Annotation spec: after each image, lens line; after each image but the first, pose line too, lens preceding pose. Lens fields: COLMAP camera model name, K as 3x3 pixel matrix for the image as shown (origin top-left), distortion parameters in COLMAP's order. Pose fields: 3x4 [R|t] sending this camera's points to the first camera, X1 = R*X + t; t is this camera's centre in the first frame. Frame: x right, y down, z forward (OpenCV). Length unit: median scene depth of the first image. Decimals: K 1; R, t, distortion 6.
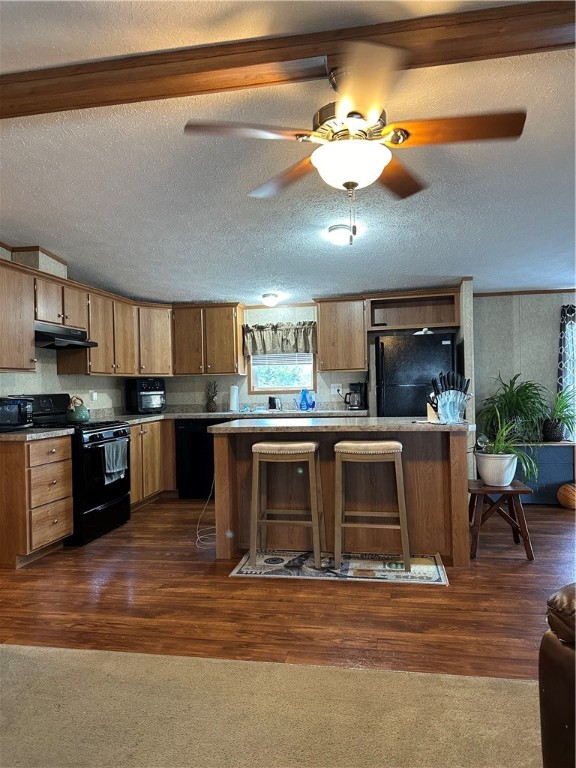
lens RADIAL K [[529.9, 0, 288.0], [0, 529.9, 384.0], [0, 0, 1]] dist [0.163237, -0.261729]
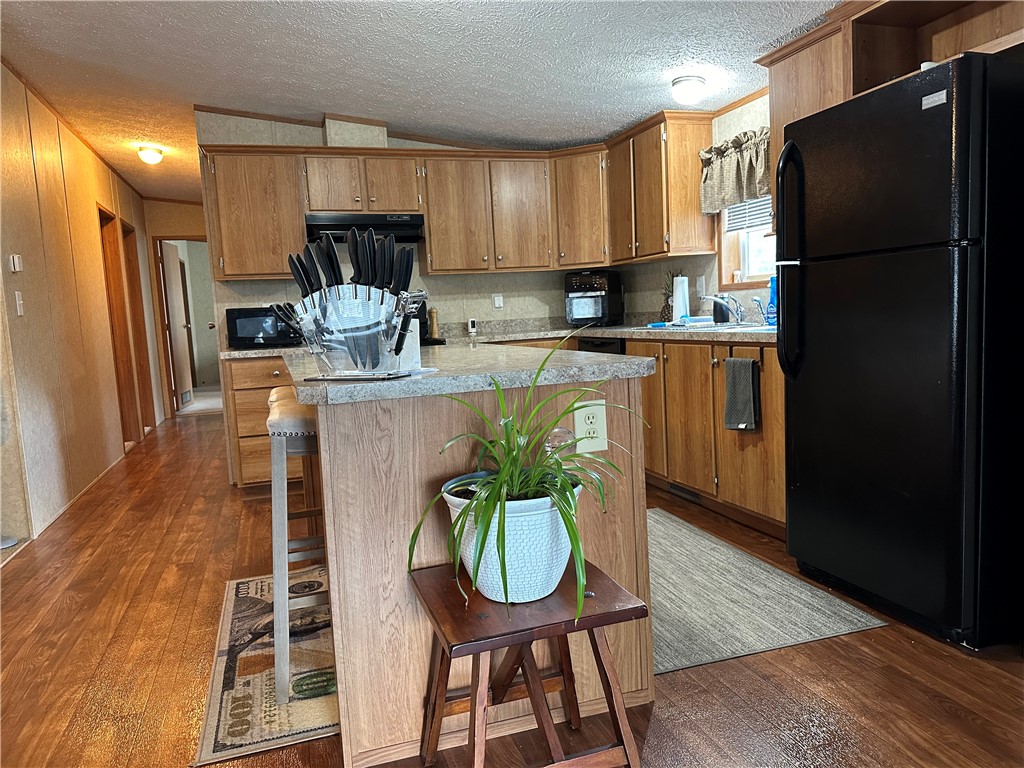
lens RADIAL K [[716.9, 0, 513.1], [0, 716.9, 390.6], [0, 0, 1]] dist [0.037375, -0.043761]
pose [[0.488776, 0.093635, -0.867370, 0.550633], [0.043979, 0.990315, 0.131690, 0.016894], [0.871300, -0.102513, 0.479925, 0.621276]]
